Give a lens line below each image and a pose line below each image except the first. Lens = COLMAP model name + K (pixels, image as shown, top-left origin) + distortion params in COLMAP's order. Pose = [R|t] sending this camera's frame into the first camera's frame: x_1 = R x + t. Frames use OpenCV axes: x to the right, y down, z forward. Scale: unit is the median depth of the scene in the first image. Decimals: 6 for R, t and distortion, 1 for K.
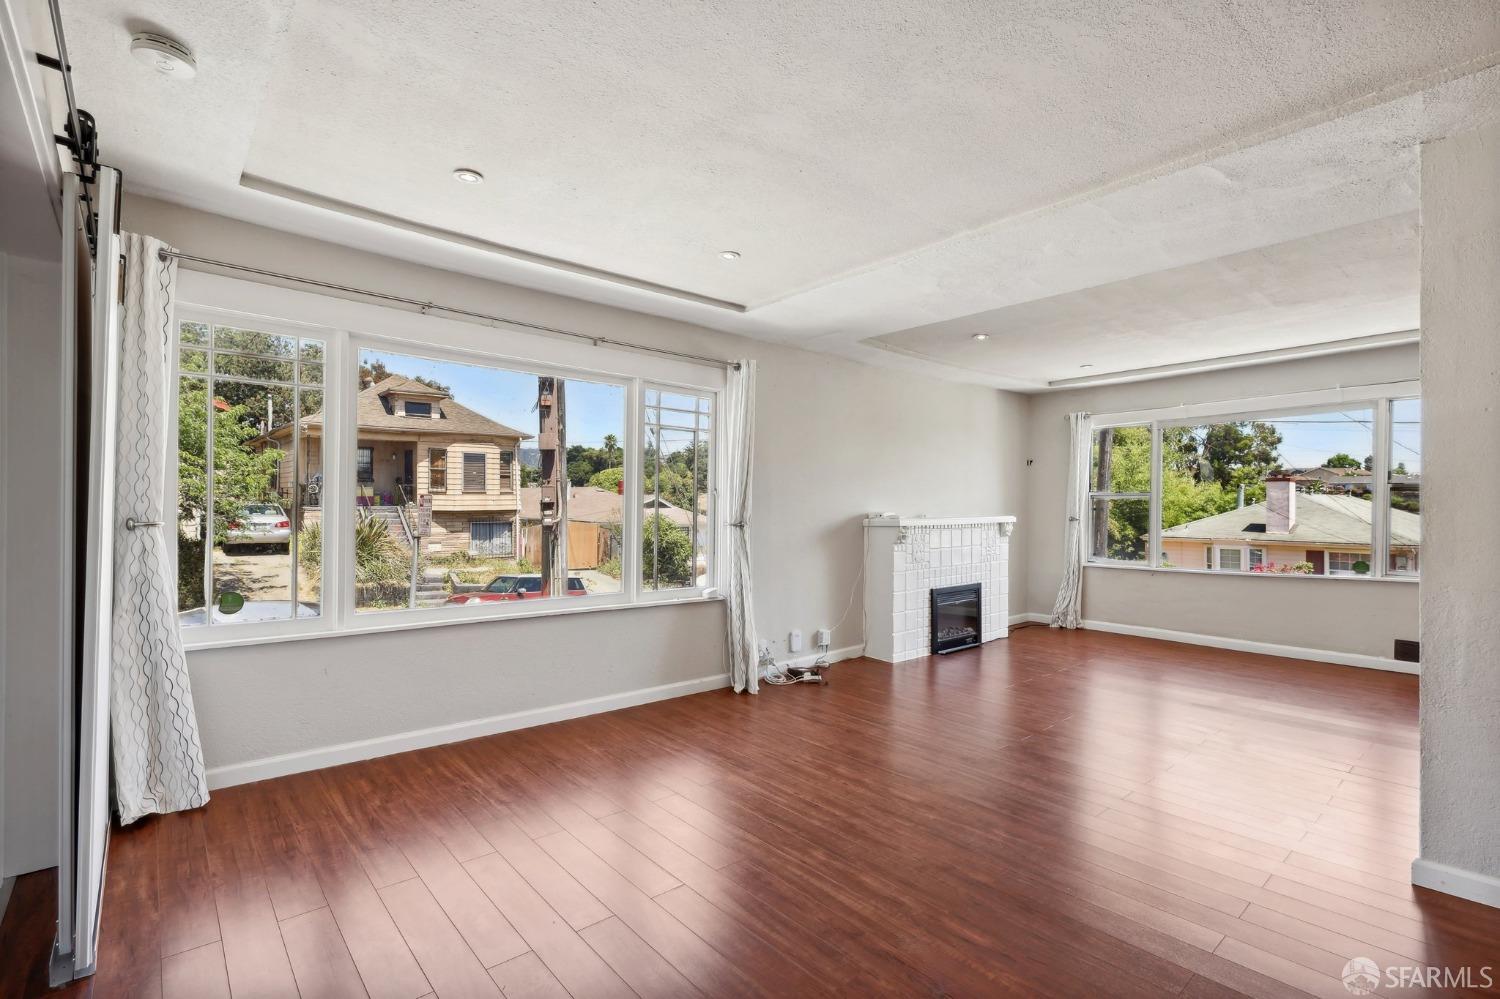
lens RADIAL K [[700.9, 0, 750.0], [0, 700.9, 499.5], [0, 0, 1]] dist [0.002093, 0.000236]
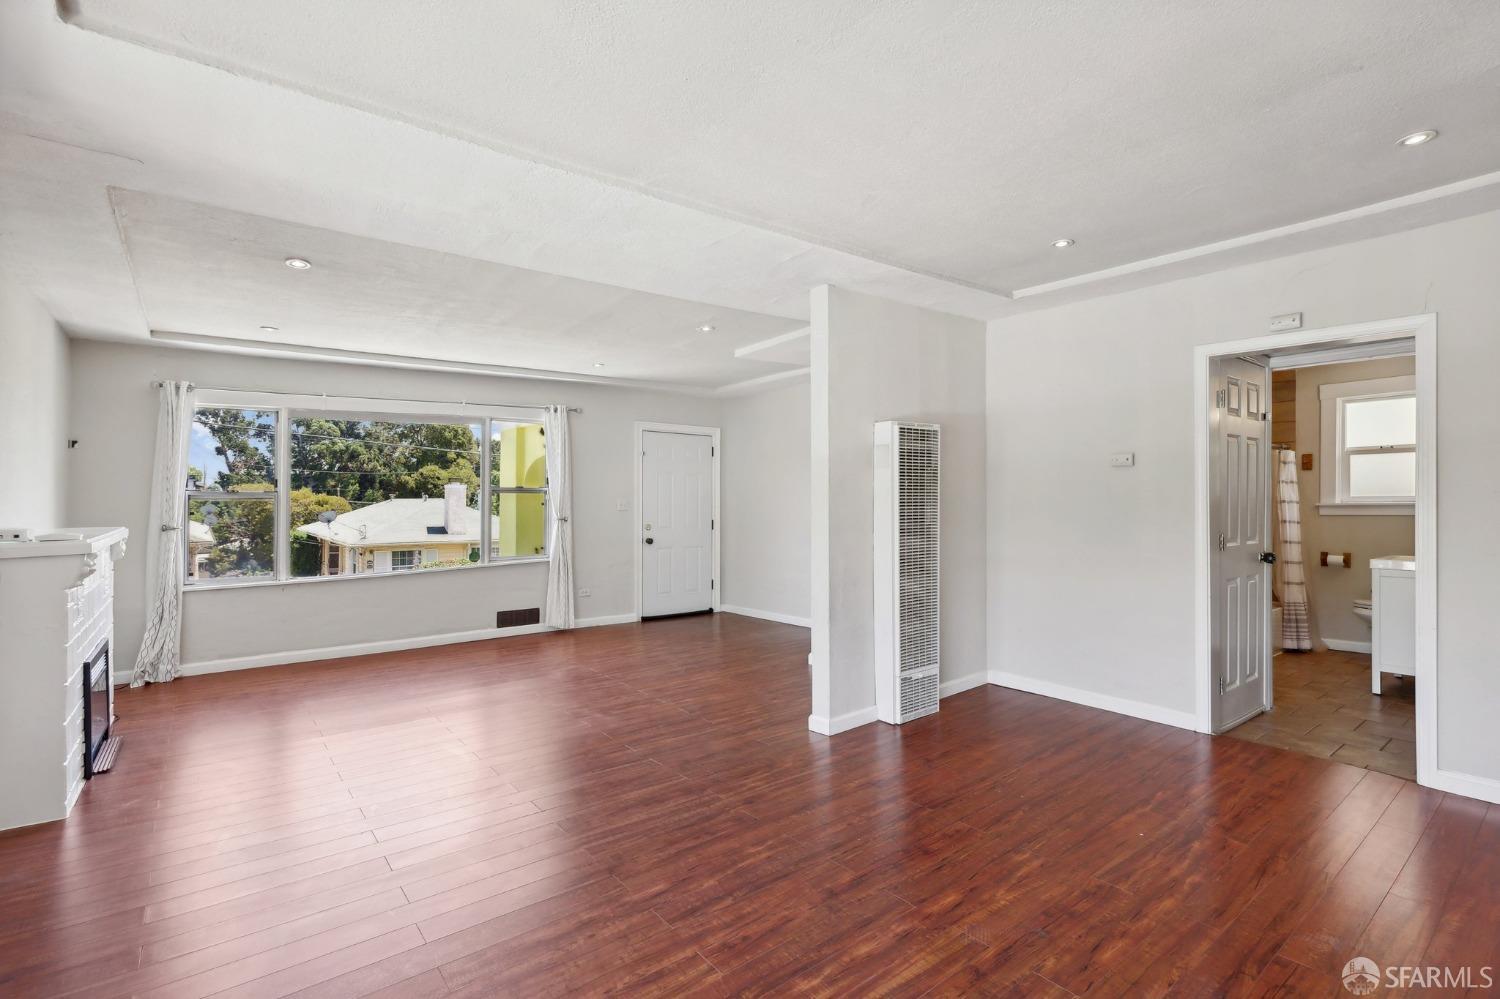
lens RADIAL K [[700.9, 0, 750.0], [0, 700.9, 499.5], [0, 0, 1]] dist [0.002093, 0.000236]
pose [[0.036460, -0.001001, 0.999335, -0.310631], [0.000390, 0.999999, 0.000987, -0.002634], [-0.999335, 0.000354, 0.036461, 0.499077]]
